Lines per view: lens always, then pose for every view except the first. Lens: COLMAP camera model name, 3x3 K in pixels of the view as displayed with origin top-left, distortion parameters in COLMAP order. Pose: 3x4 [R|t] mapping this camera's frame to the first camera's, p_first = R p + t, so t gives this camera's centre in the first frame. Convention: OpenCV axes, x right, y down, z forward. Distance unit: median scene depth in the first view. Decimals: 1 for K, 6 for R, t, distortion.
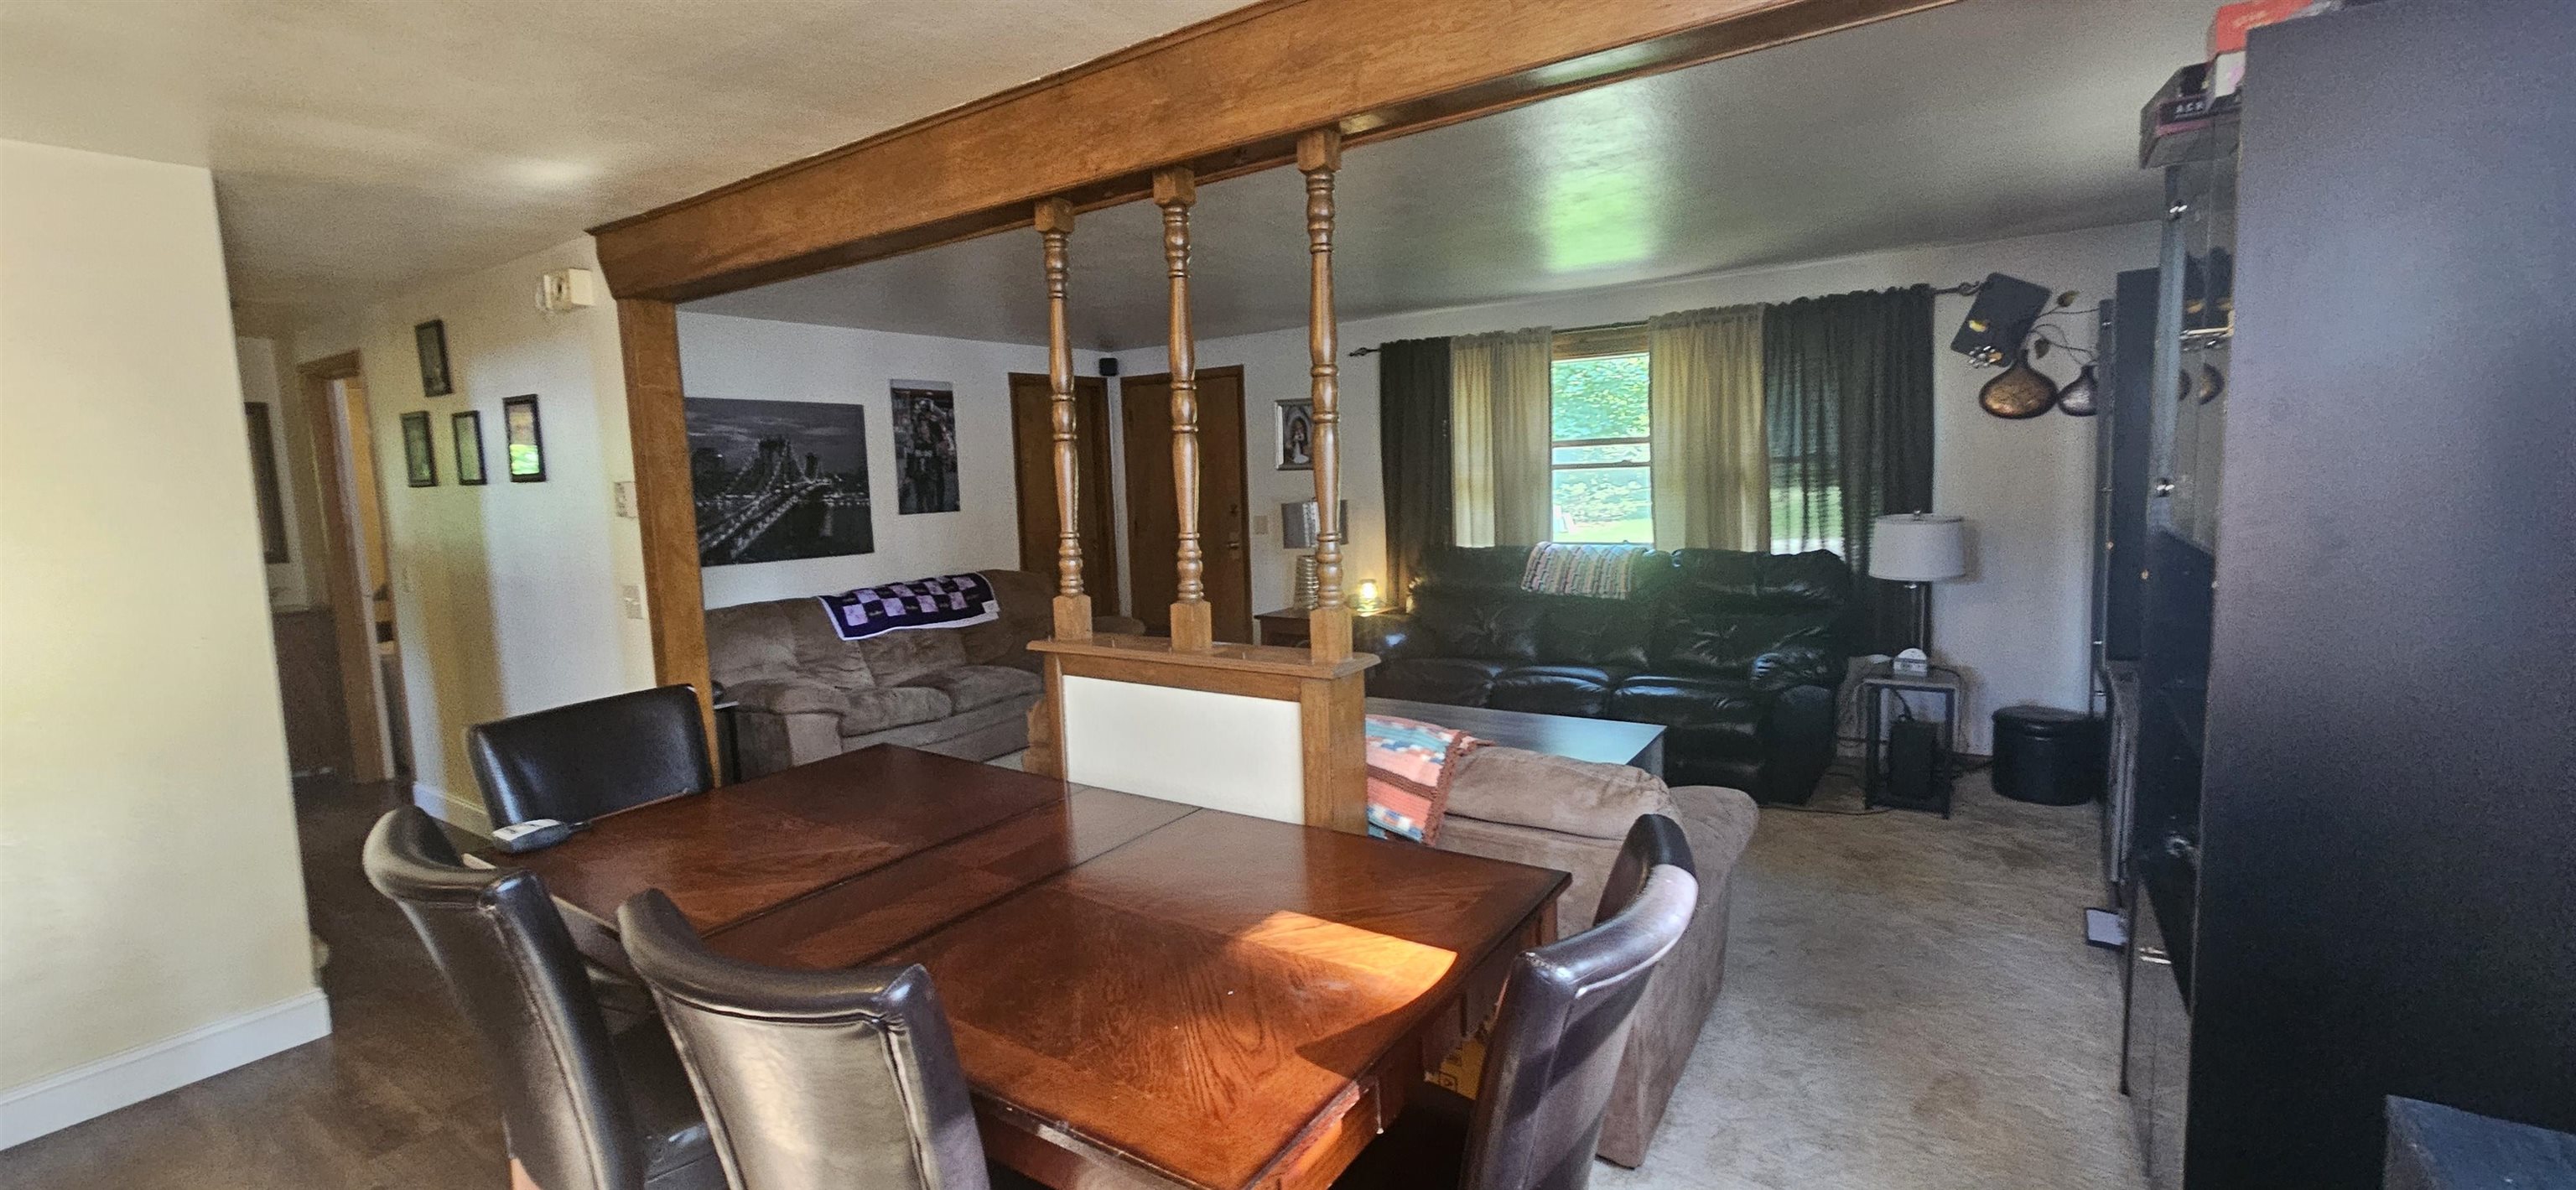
lens RADIAL K [[1058.6, 0, 1296.2], [0, 1058.6, 585.0], [0, 0, 1]] dist [0.002982, 0.002118]
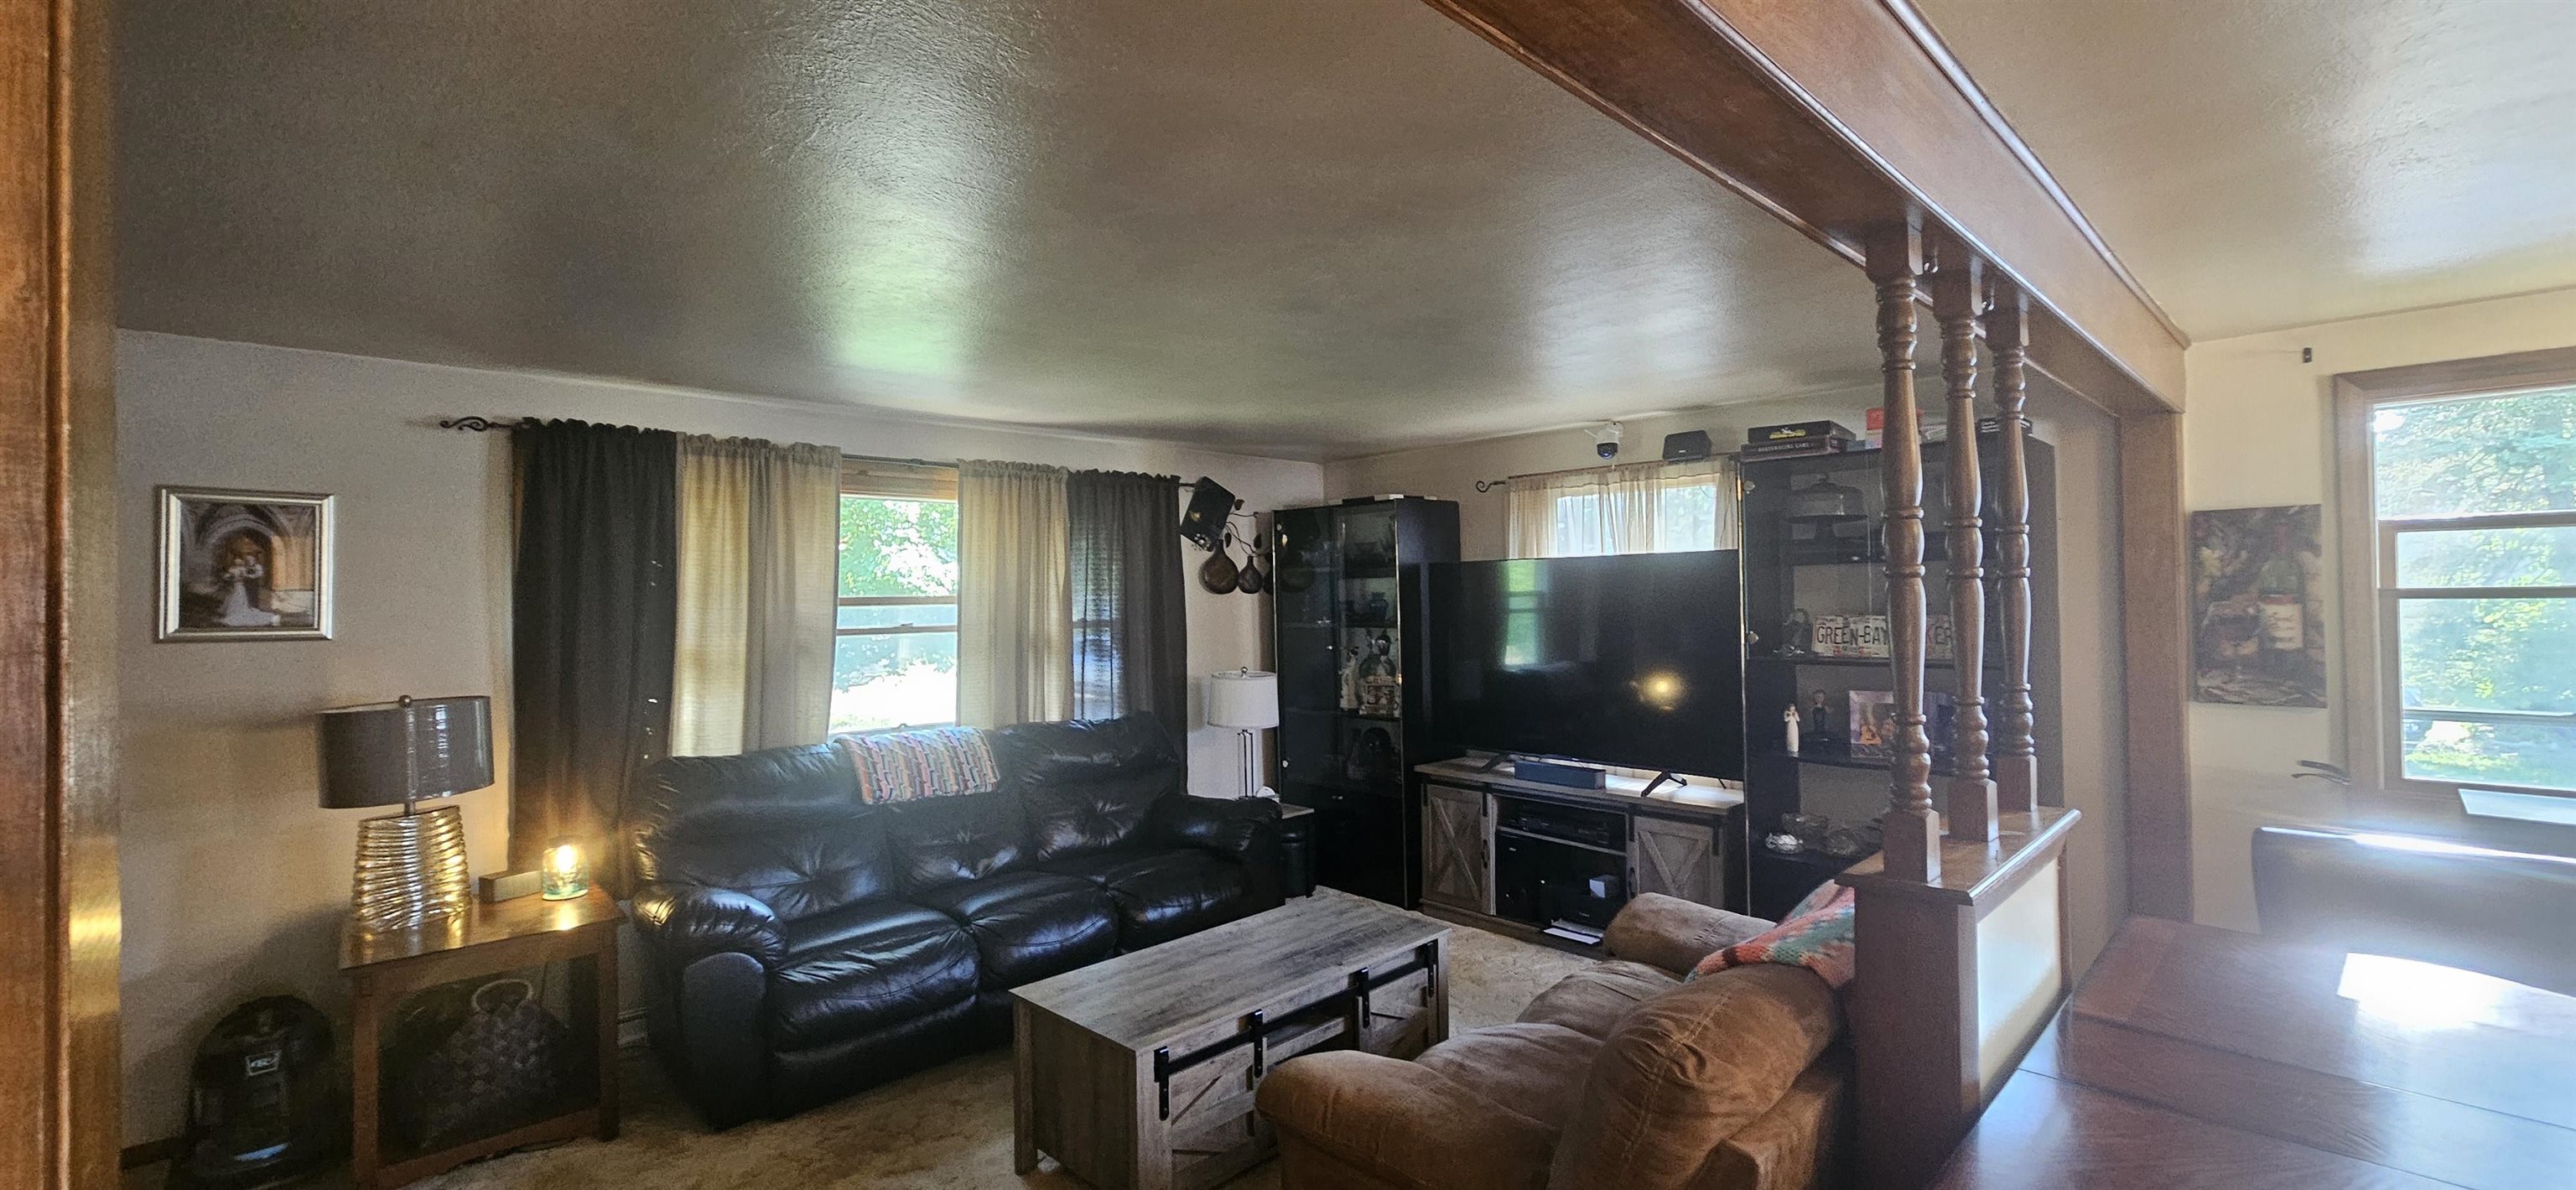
lens RADIAL K [[1058.6, 0, 1290.8], [0, 1058.6, 582.7], [0, 0, 1]] dist [0.002982, 0.002118]
pose [[0.214744, 0.049002, 0.975440, -0.566623], [0.115025, 0.990521, -0.075082, -0.073437], [-0.969873, 0.128324, 0.207072, 0.726706]]
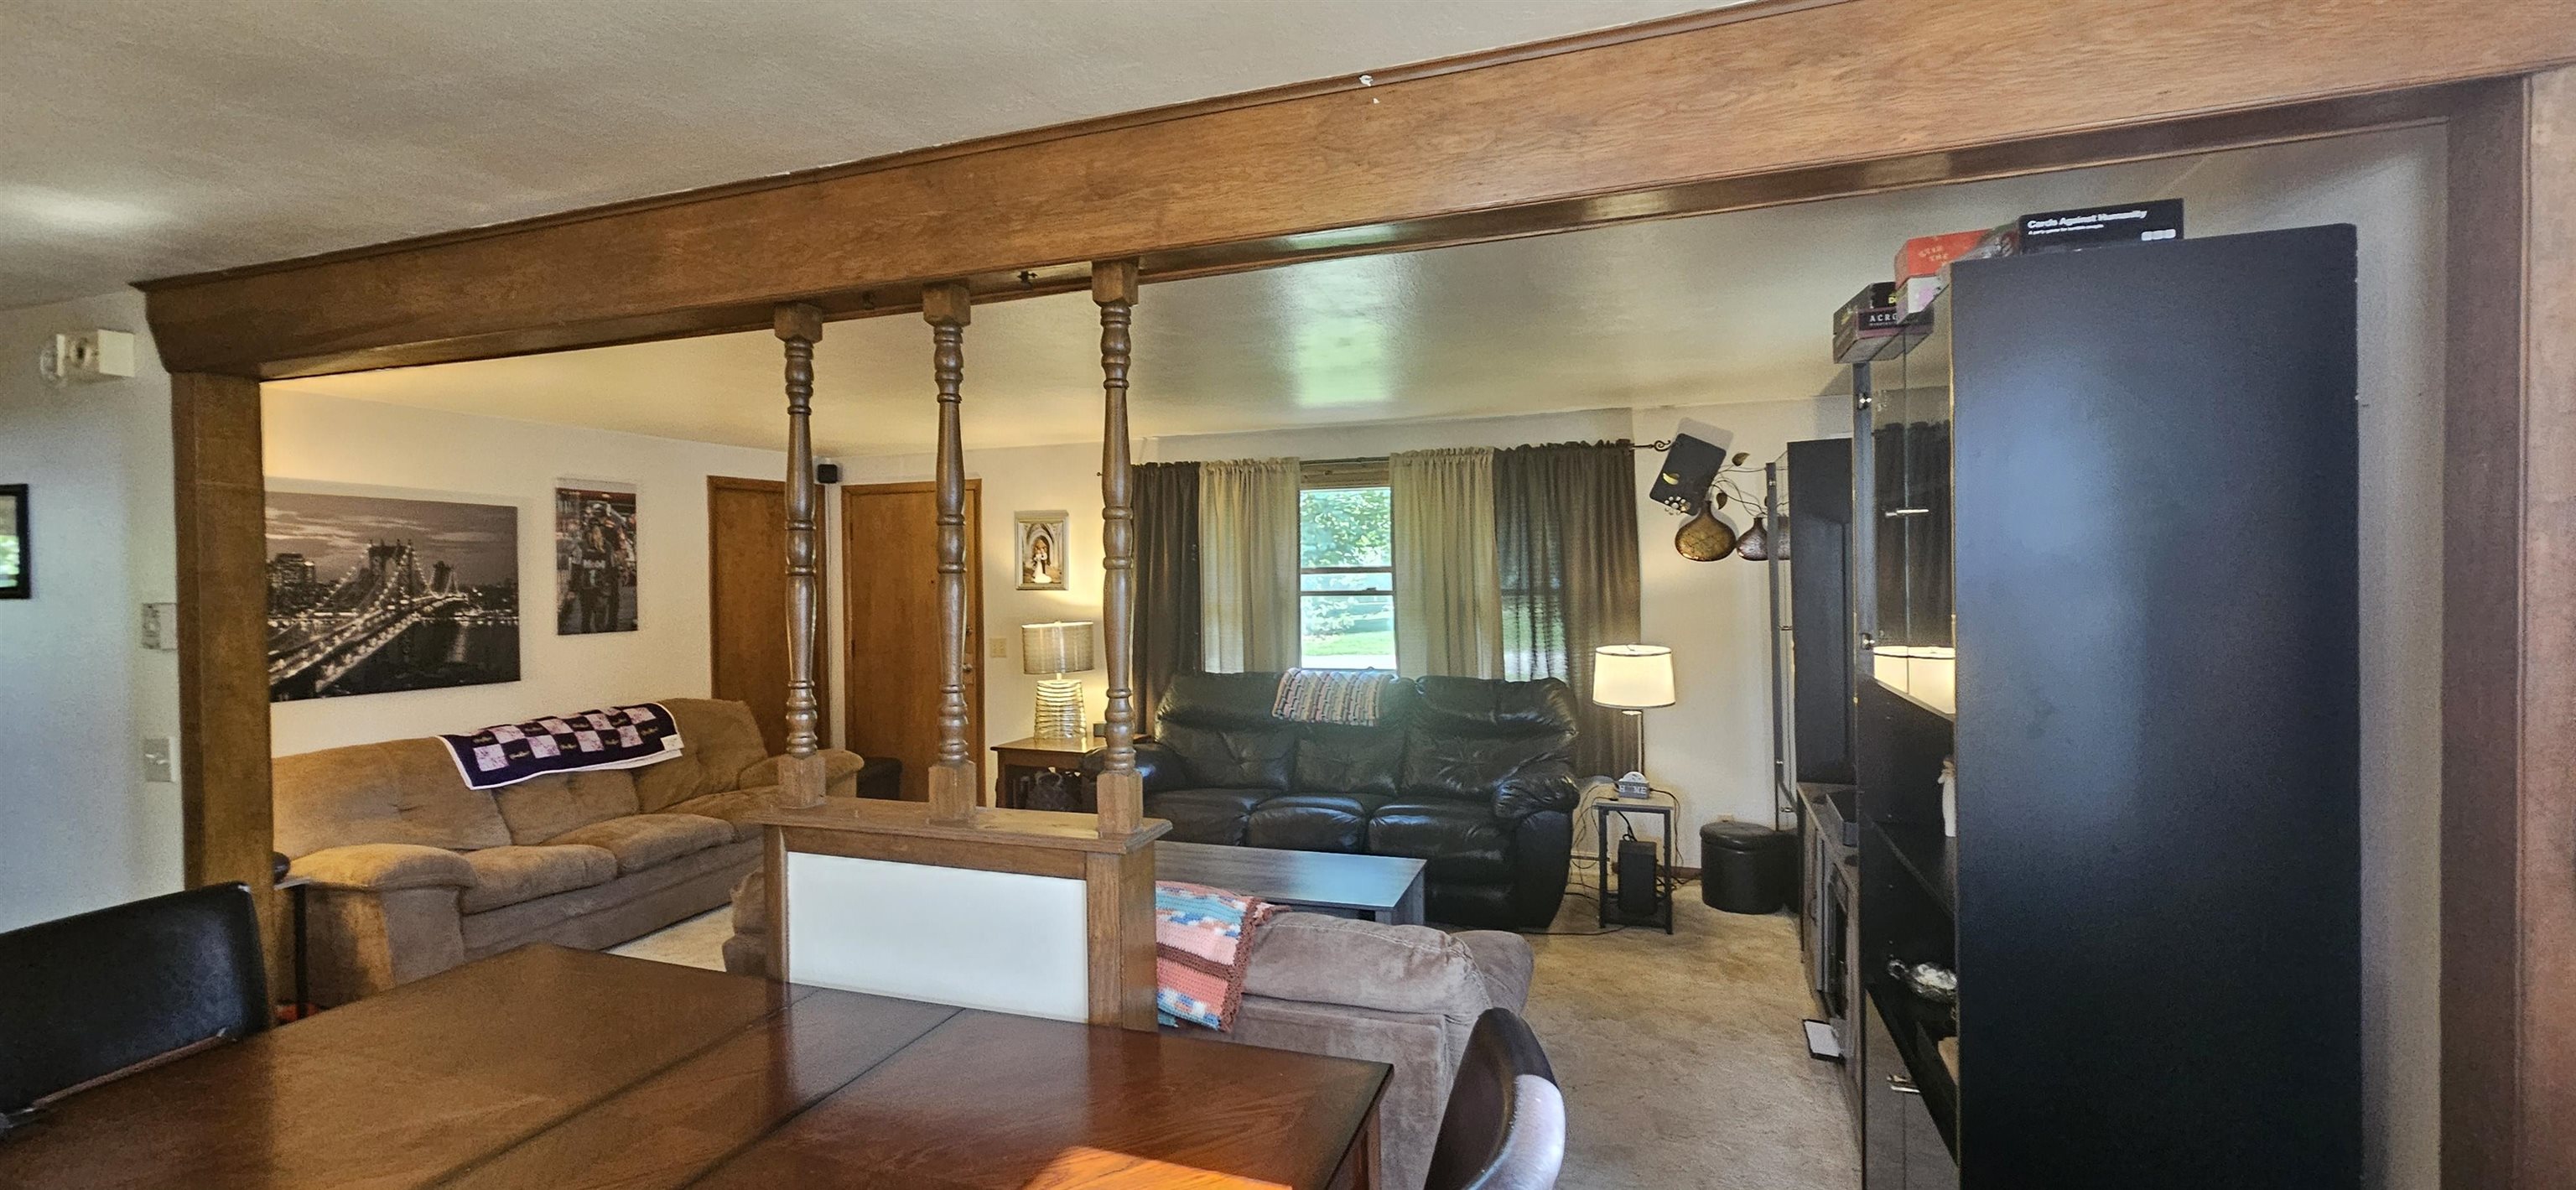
lens RADIAL K [[1058.6, 0, 1295.4], [0, 1058.6, 585.2], [0, 0, 1]] dist [0.002982, 0.002118]
pose [[0.967040, 0.018944, 0.253918, -0.027391], [0.007636, 0.994622, -0.103289, -0.020606], [-0.254510, 0.101824, 0.961695, 0.037397]]
